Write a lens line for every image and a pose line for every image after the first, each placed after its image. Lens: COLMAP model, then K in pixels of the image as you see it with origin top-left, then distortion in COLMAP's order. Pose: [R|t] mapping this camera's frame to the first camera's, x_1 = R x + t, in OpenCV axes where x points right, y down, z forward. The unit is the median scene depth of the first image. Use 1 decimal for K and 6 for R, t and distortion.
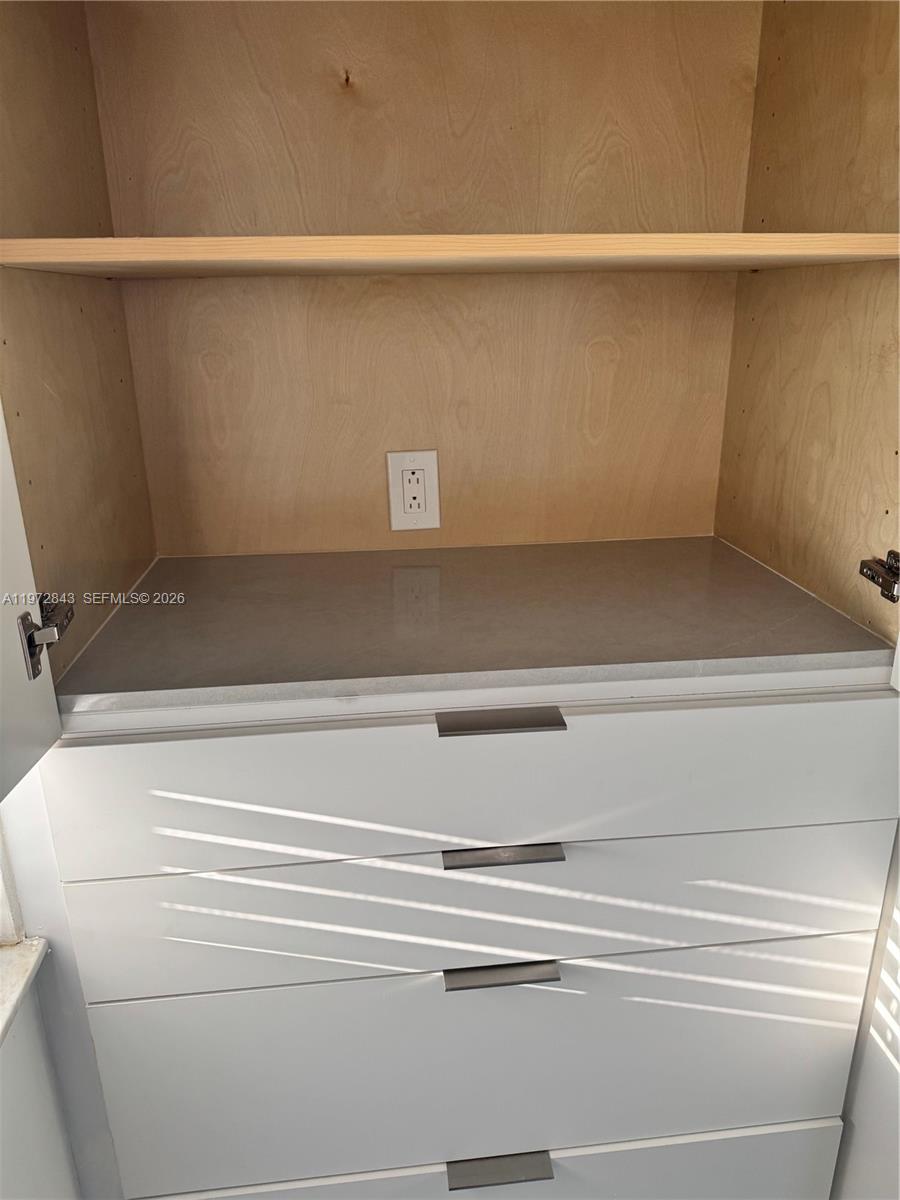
lens RADIAL K [[850.4, 0, 449.7], [0, 850.4, 603.8], [0, 0, 1]] dist [0.050025, -0.007845]
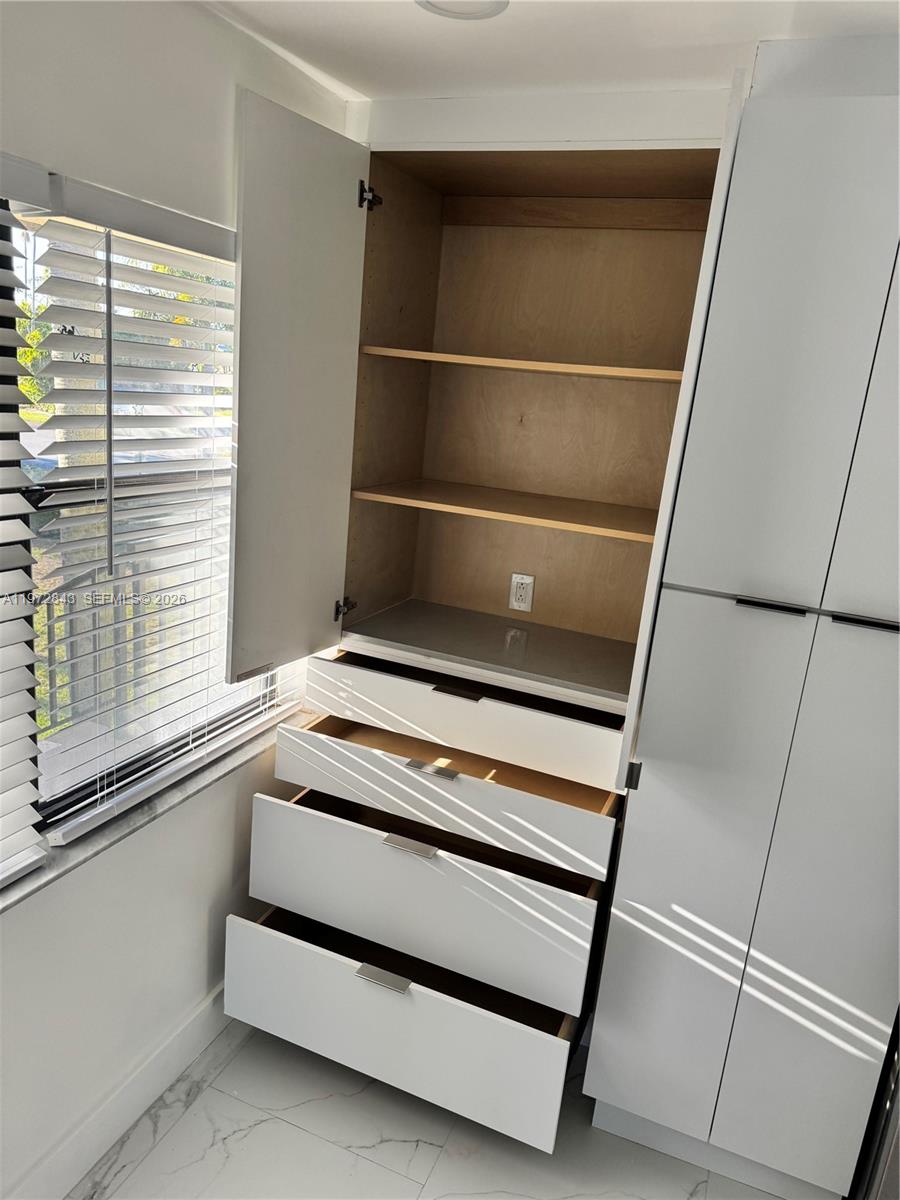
lens RADIAL K [[850.4, 0, 450.7], [0, 850.4, 601.2], [0, 0, 1]] dist [0.050025, -0.007845]
pose [[0.869119, 0.210466, -0.447589, 0.779519], [-0.255249, 0.965988, -0.041407, 0.022693], [0.423651, 0.150234, 0.893280, -0.999591]]
